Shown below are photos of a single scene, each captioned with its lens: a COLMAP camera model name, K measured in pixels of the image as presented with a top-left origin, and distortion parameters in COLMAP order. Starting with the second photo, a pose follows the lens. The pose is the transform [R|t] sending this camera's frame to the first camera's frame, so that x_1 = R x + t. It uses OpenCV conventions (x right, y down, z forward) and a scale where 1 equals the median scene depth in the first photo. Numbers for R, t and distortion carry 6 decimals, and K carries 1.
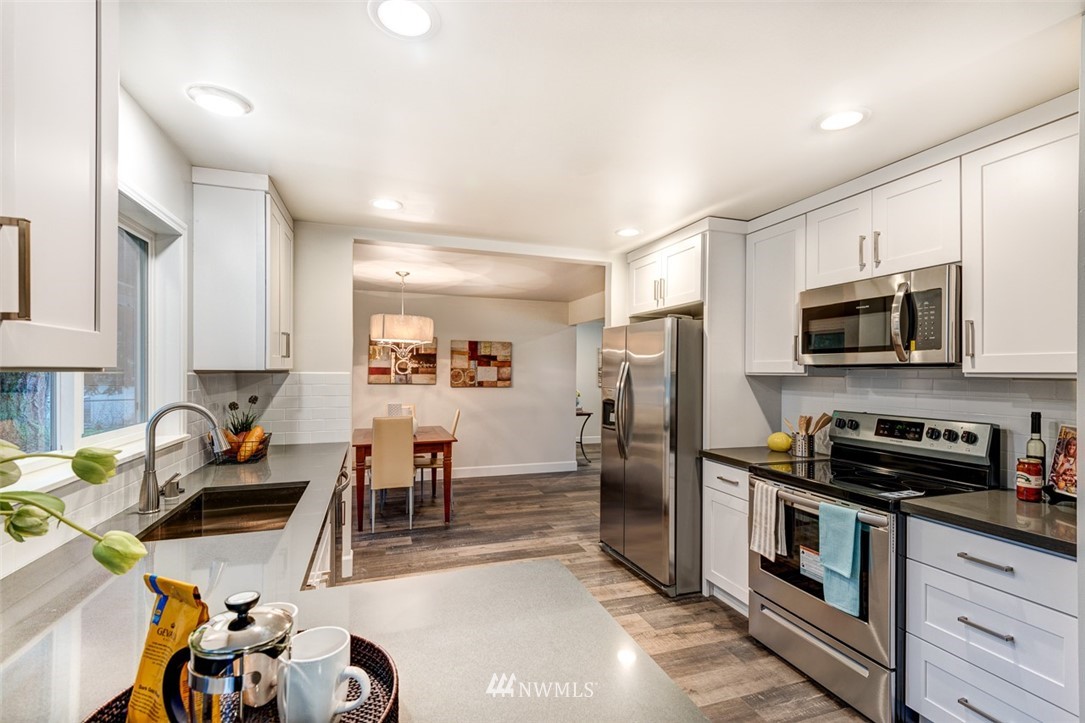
lens RADIAL K [[485.1, 0, 544.7], [0, 485.1, 367.7], [0, 0, 1]] dist [0.012903, -0.000254]
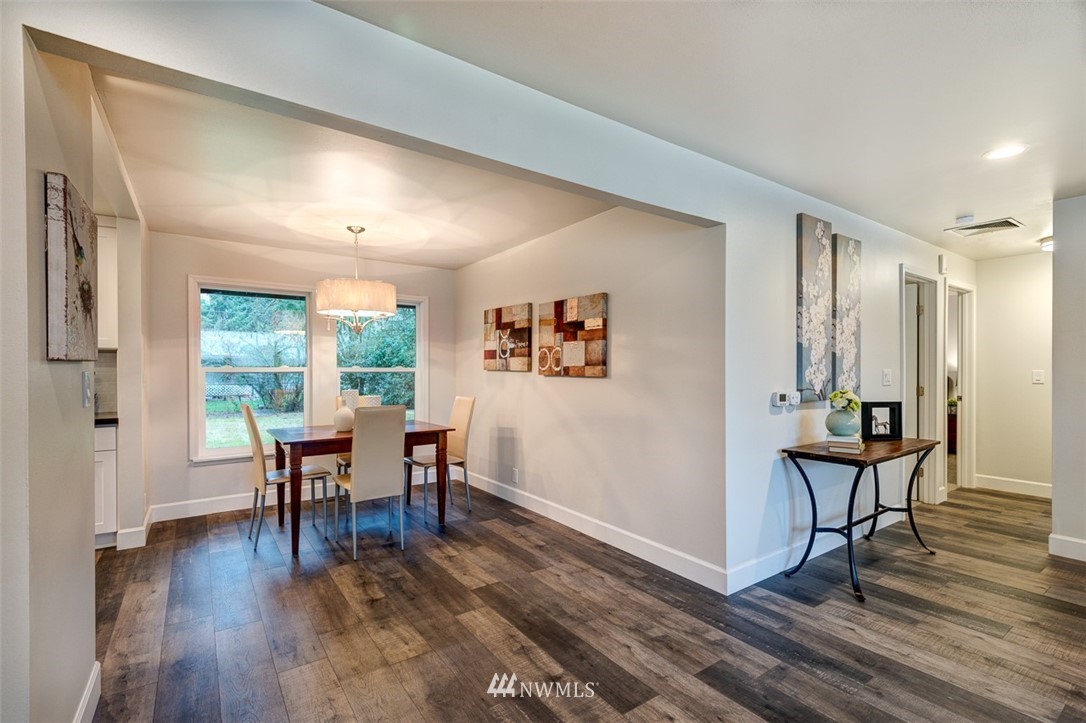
lens RADIAL K [[485.6, 0, 544.7], [0, 485.6, 366.1], [0, 0, 1]] dist [0.012903, -0.000254]
pose [[0.278890, -0.012642, -0.960240, 0.435642], [0.008911, 0.999904, -0.010576, 0.033768], [0.960282, -0.005607, 0.278976, 0.818180]]
